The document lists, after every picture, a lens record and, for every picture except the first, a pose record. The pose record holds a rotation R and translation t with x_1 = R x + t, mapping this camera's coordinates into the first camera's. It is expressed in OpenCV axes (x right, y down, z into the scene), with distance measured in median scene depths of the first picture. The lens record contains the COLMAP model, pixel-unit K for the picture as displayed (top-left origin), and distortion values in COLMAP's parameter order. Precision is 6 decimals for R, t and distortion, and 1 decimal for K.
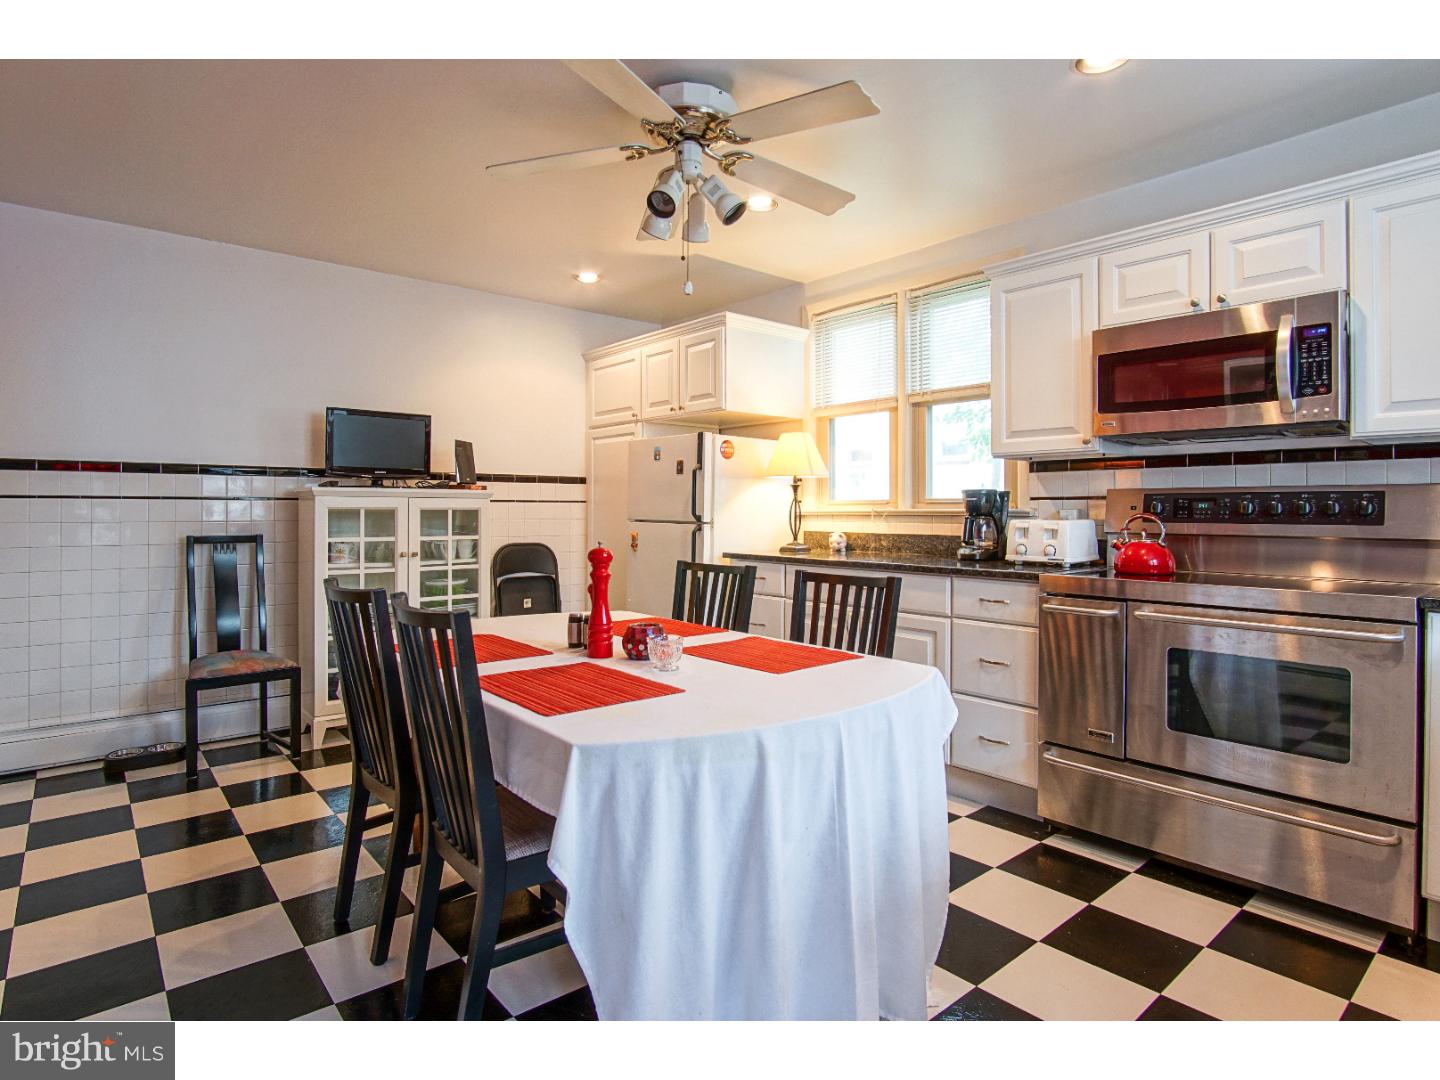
lens RADIAL K [[777.4, 0, 703.0], [0, 777.4, 508.1], [0, 0, 1]] dist [-0.029988, 0.003608]
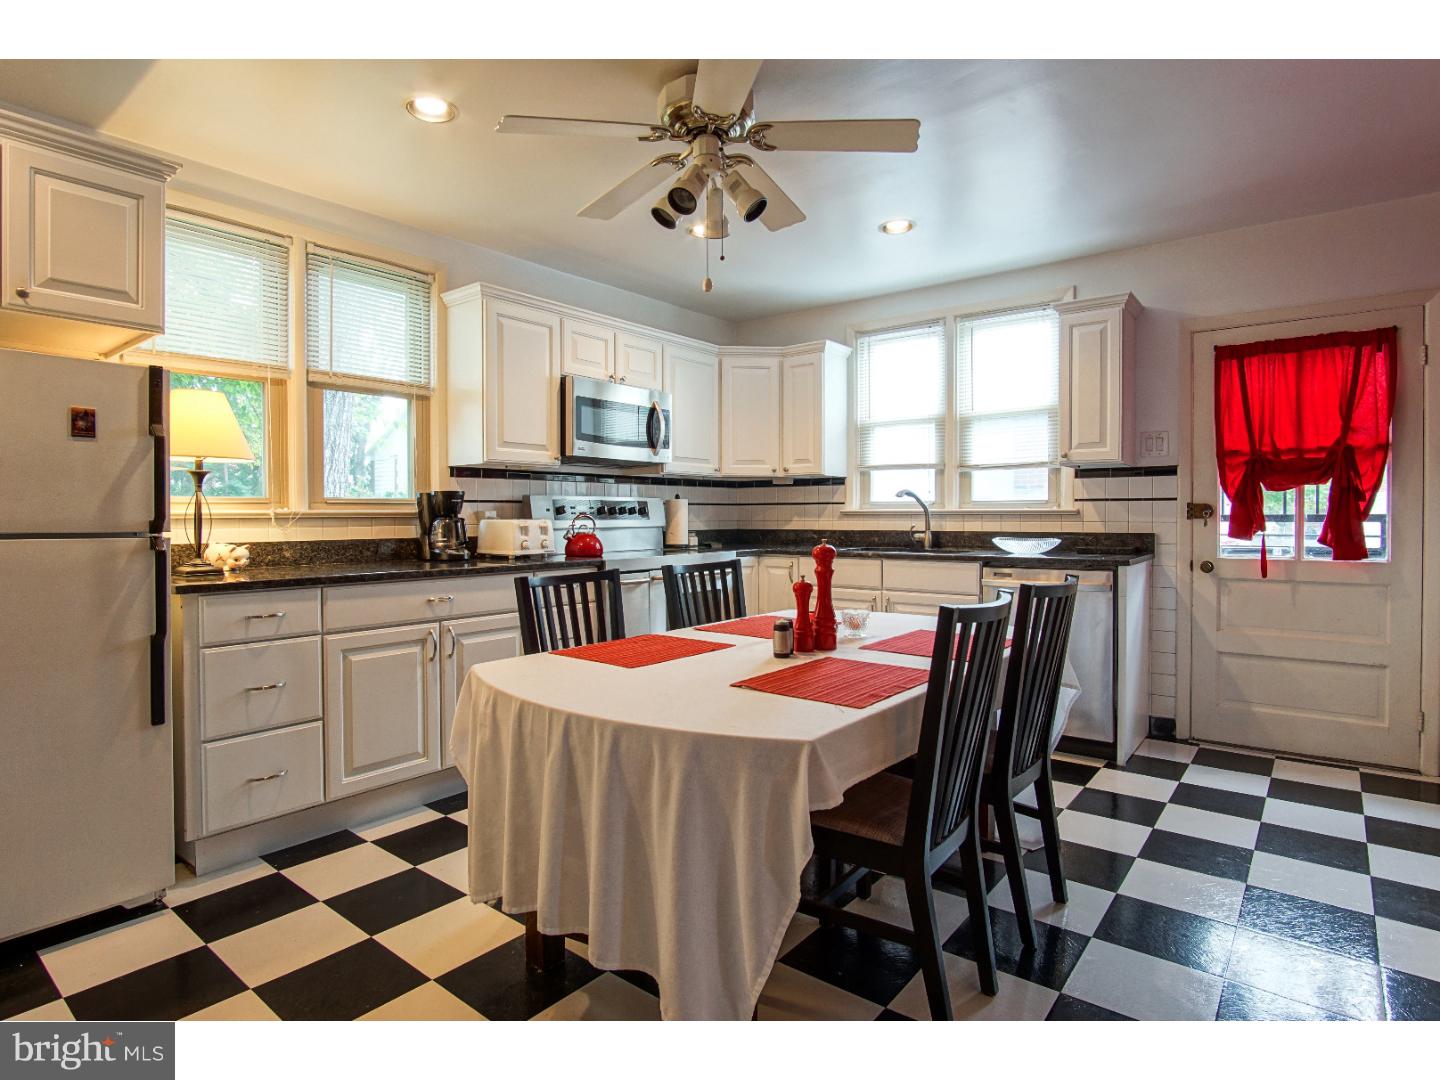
lens RADIAL K [[777.4, 0, 716.0], [0, 777.4, 518.0], [0, 0, 1]] dist [-0.029988, 0.003608]
pose [[-0.207986, -0.006050, 0.978113, -0.882250], [-0.001457, 0.999982, 0.005876, 0.006439], [-0.978131, -0.000203, -0.207991, 1.067560]]
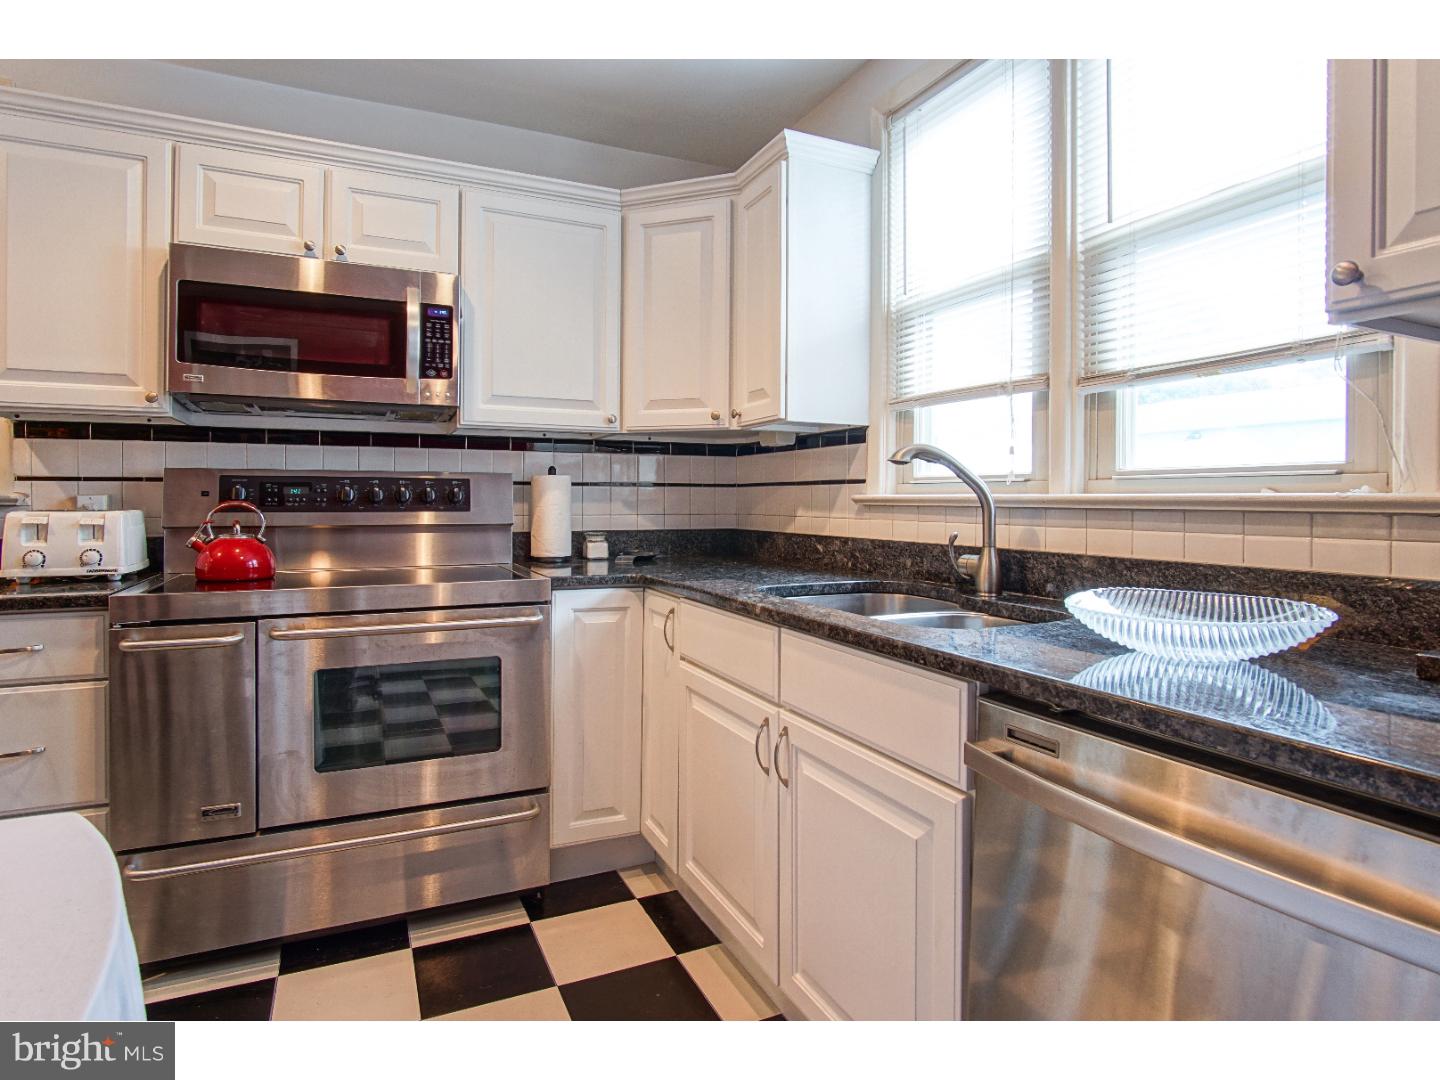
lens RADIAL K [[777.4, 0, 704.9], [0, 777.4, 500.3], [0, 0, 1]] dist [-0.029988, 0.003608]
pose [[0.254544, -0.003230, 0.967056, -0.050451], [-0.005061, 0.999976, 0.004672, 0.000273], [-0.967048, -0.006083, 0.254522, 0.355698]]
